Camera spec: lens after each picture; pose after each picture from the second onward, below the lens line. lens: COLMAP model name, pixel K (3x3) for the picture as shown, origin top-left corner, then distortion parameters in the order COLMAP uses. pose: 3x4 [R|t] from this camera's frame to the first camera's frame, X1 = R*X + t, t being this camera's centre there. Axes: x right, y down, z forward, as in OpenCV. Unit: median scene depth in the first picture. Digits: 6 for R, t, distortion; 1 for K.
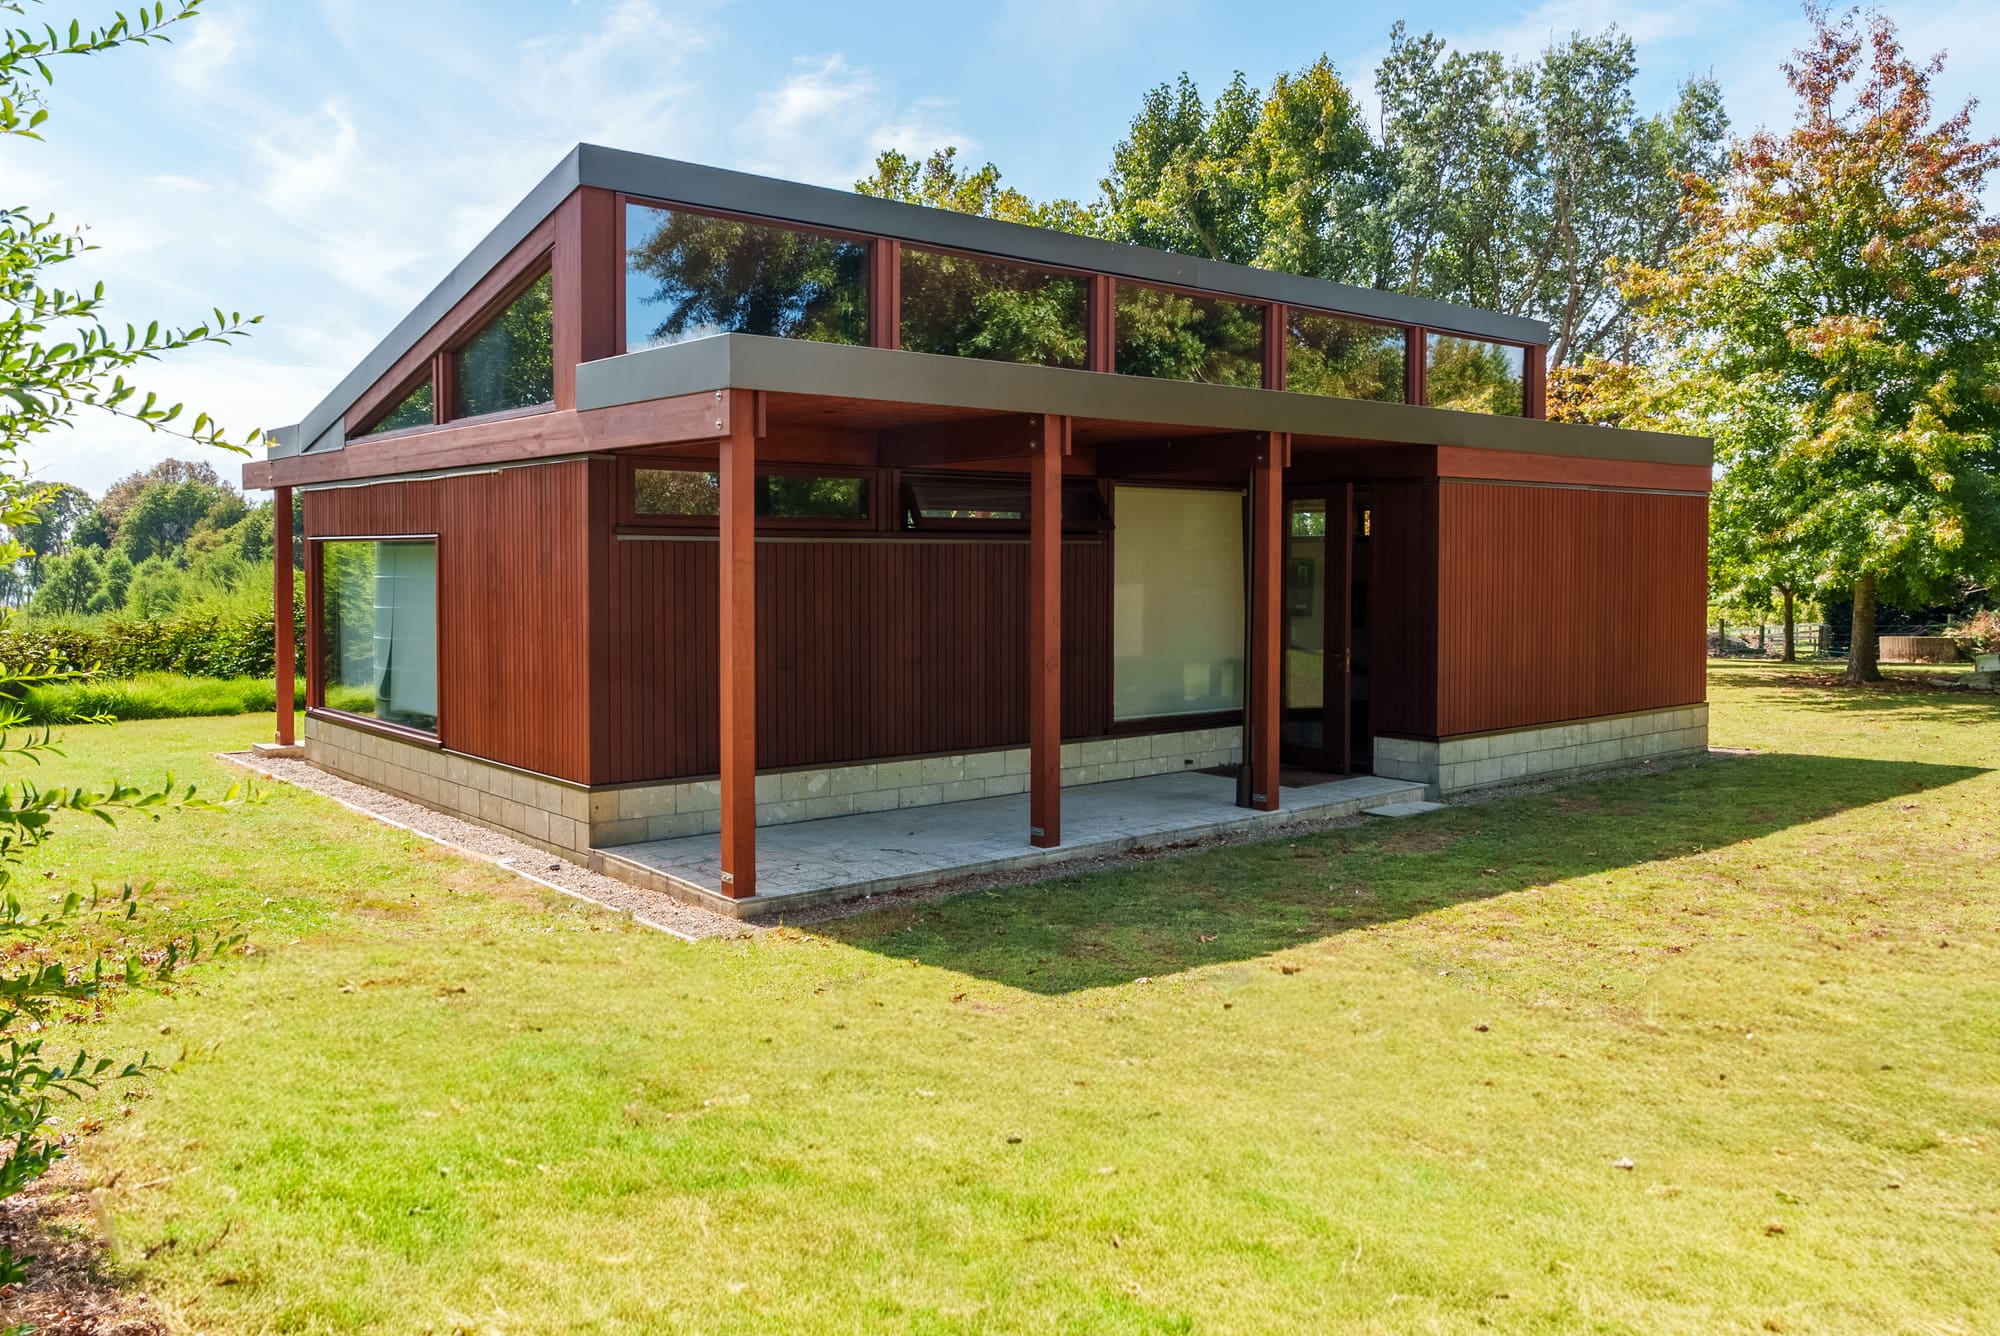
lens RADIAL K [[1522.3, 0, 998.7], [0, 1522.3, 659.2], [0, 0, 1]] dist [-0.007037, 0.000440]
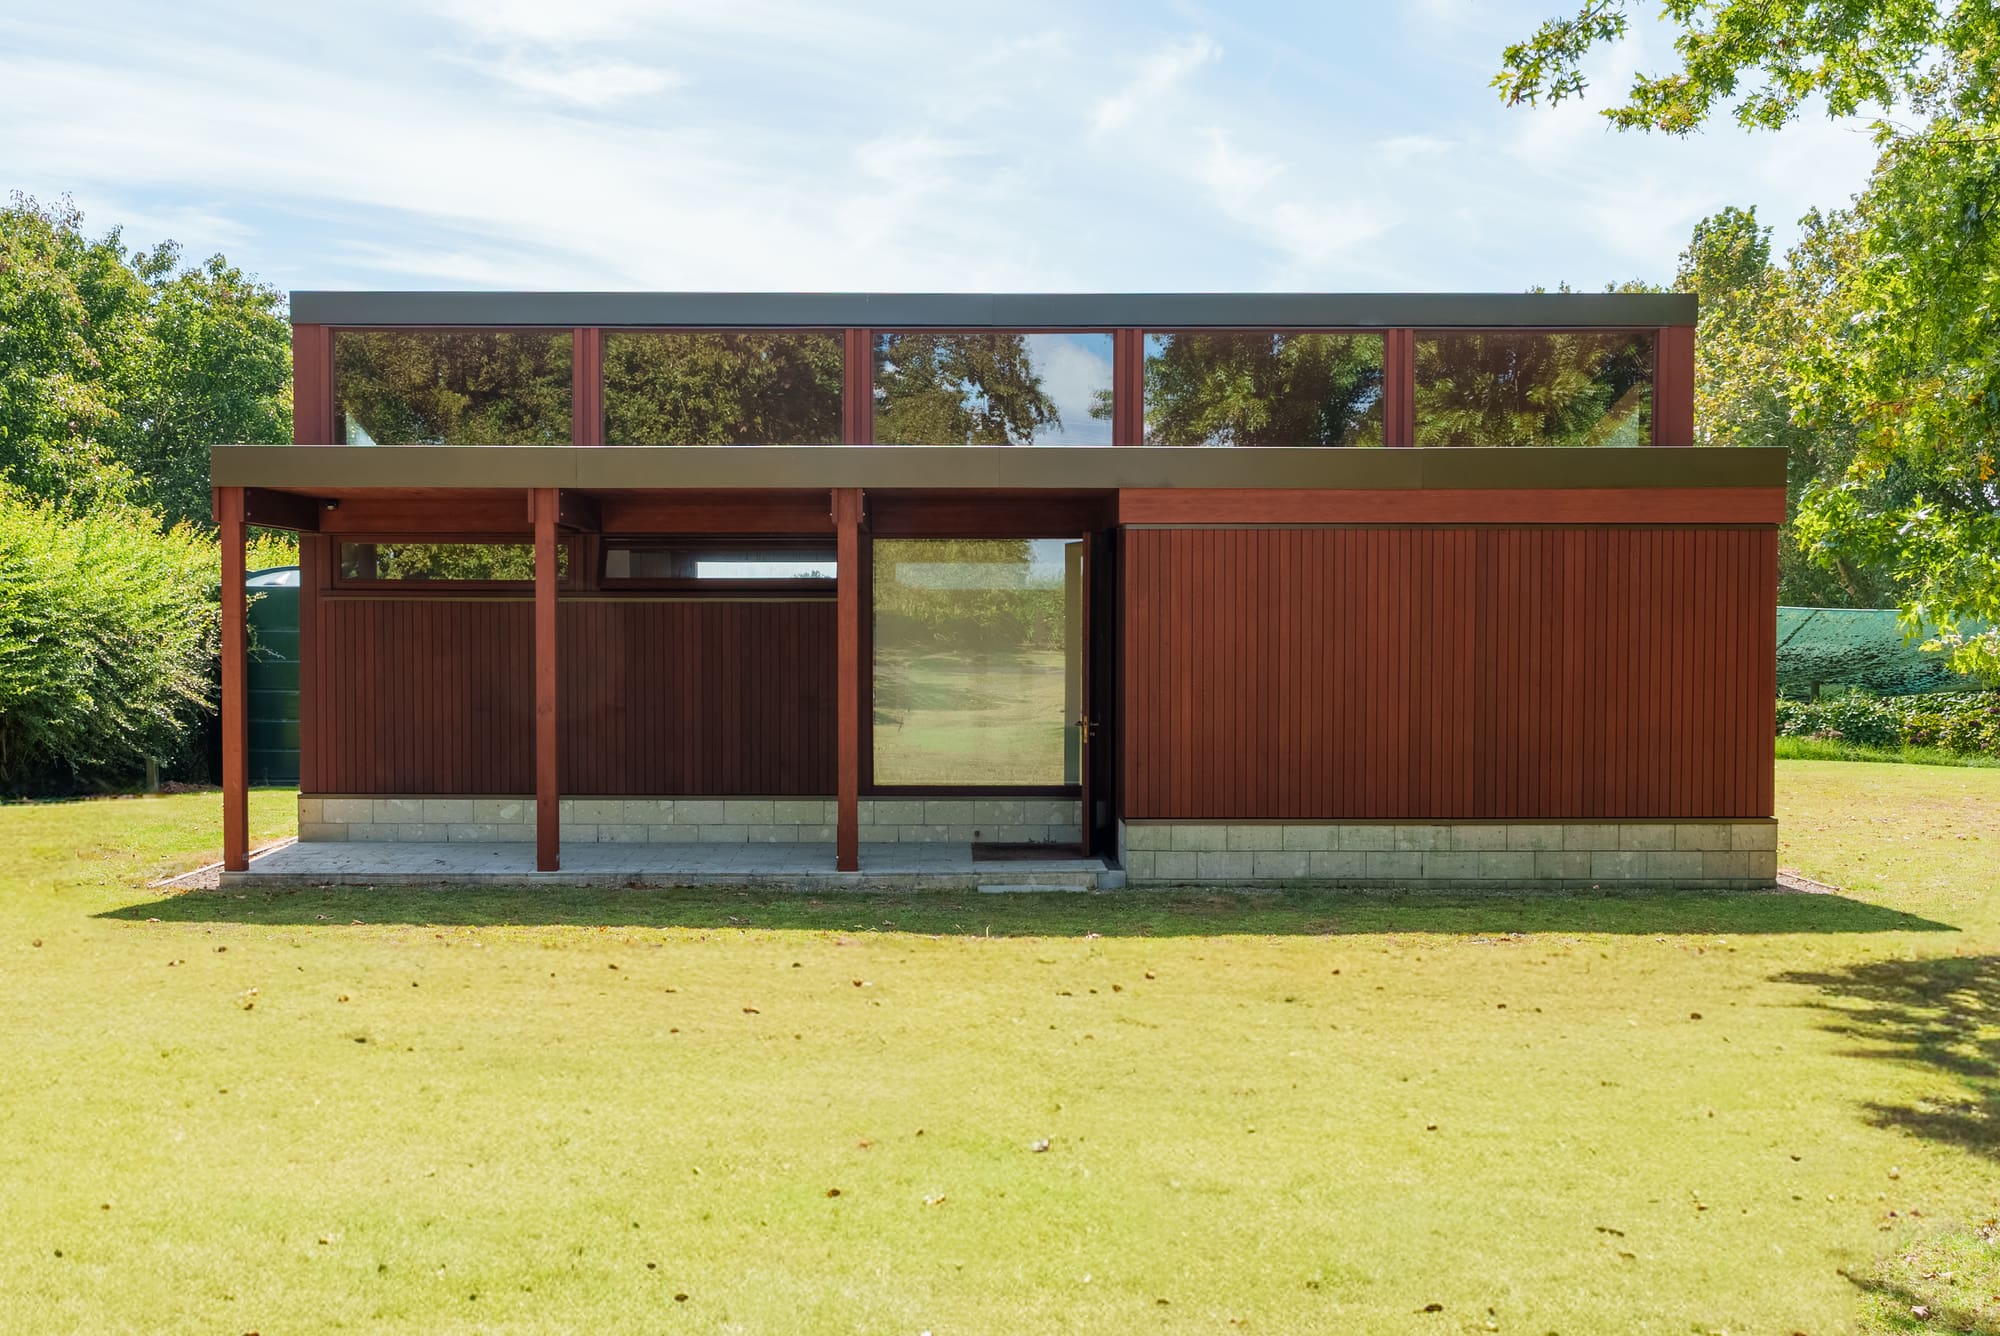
lens RADIAL K [[2159.5, 0, 999.7], [0, 2159.5, 670.2], [0, 0, 1]] dist [-0.007370, 0.000000]
pose [[0.762247, 0.017259, -0.647056, 1.133870], [-0.042295, 0.998836, -0.023182, -0.002556], [0.645903, 0.045037, 0.762090, -0.006996]]
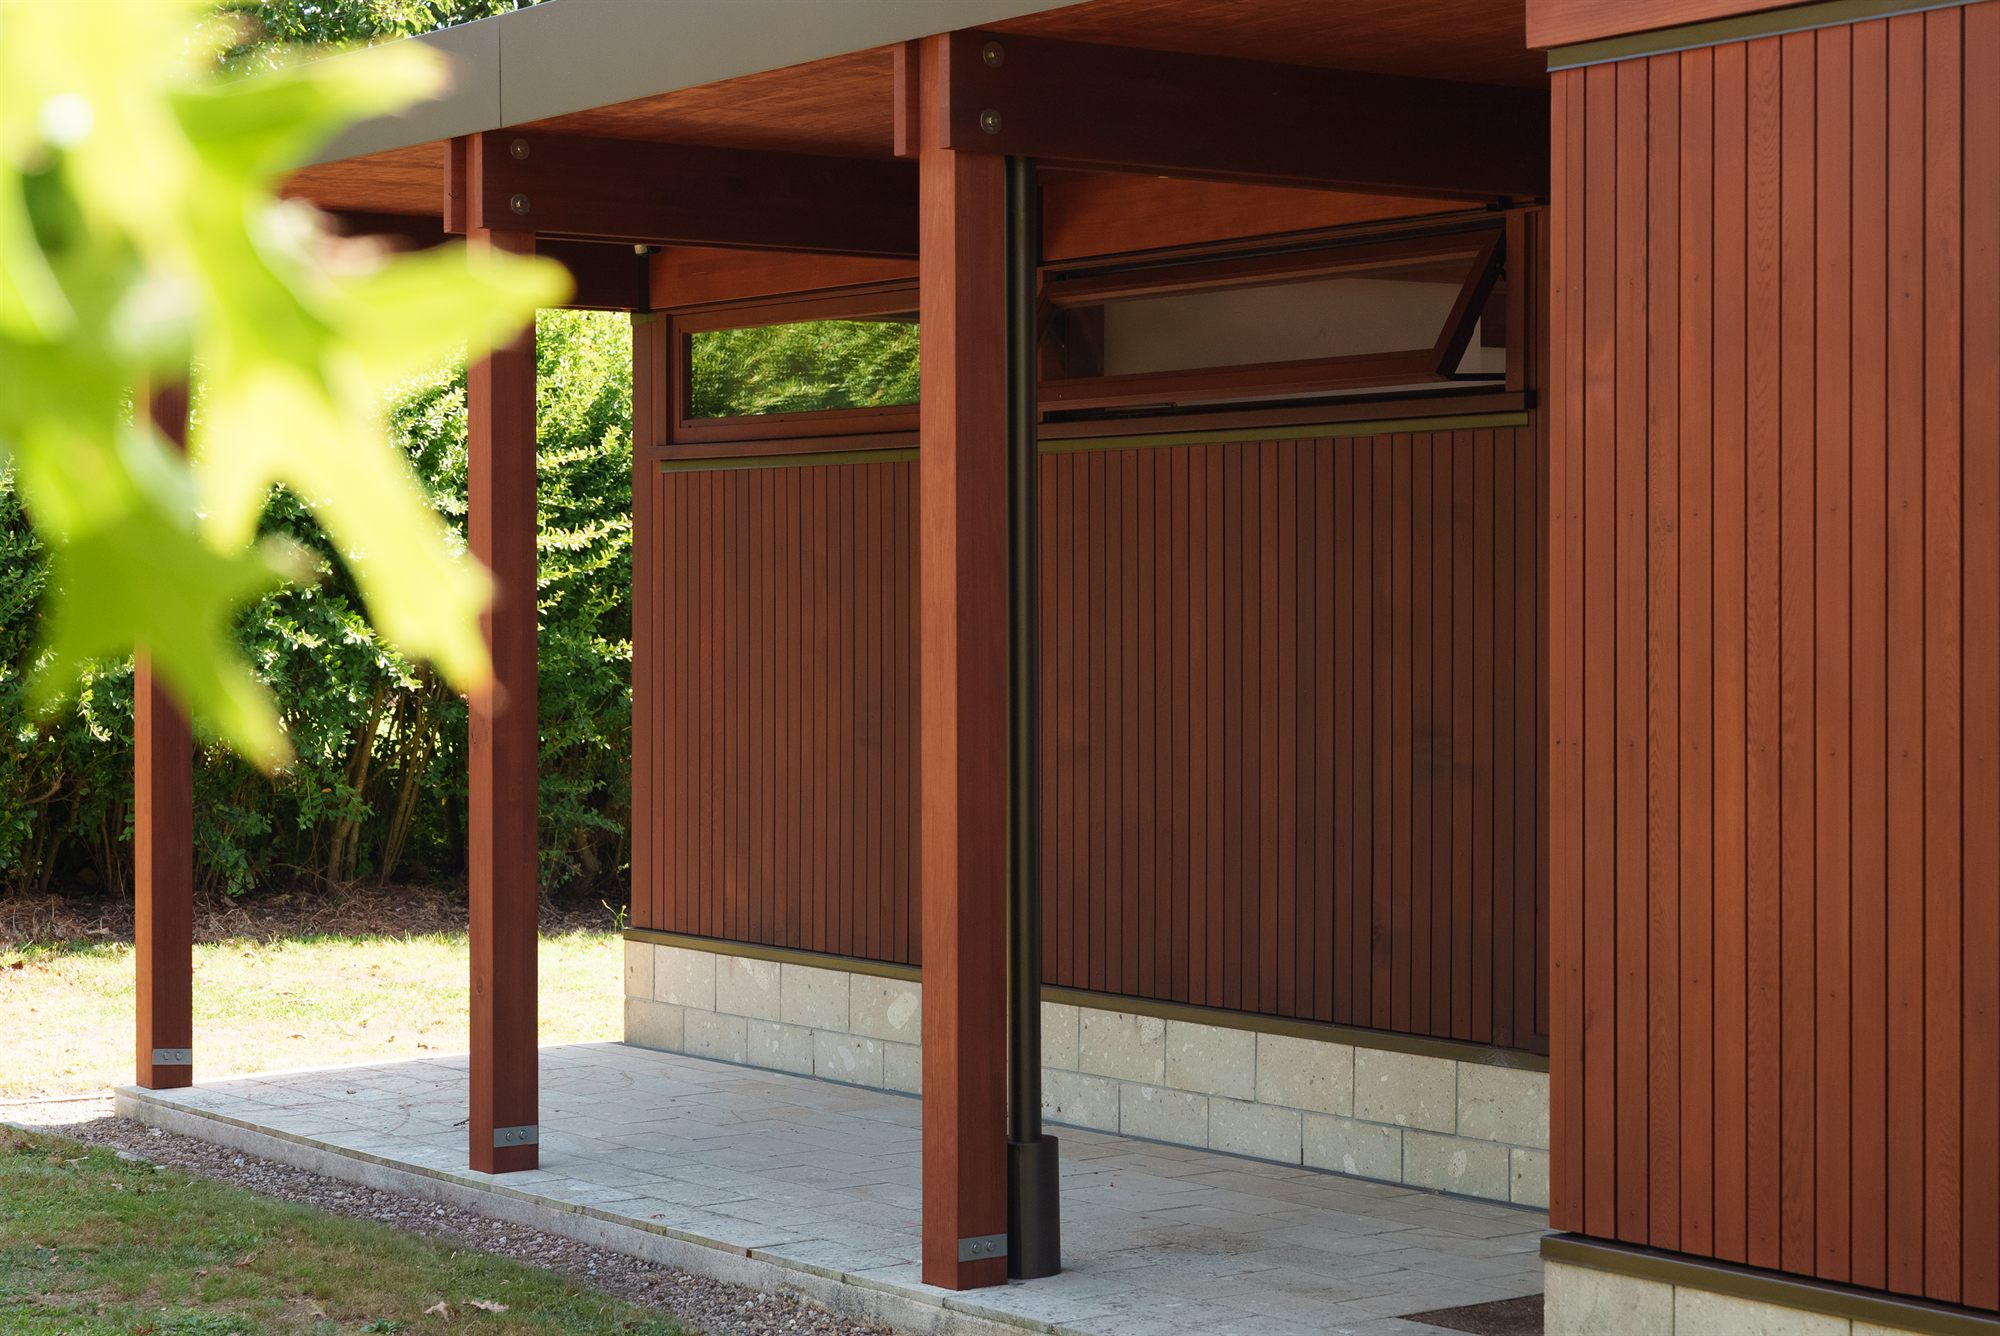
lens RADIAL K [[3920.7, 0, 999.7], [0, 3920.7, 665.4], [0, 0, 1]] dist [0.085836, 0.000000]
pose [[-0.084708, 0.017536, -0.996252, 0.934113], [-0.059297, 0.997984, 0.022608, -0.041958], [0.994640, 0.060990, -0.083497, 1.041722]]
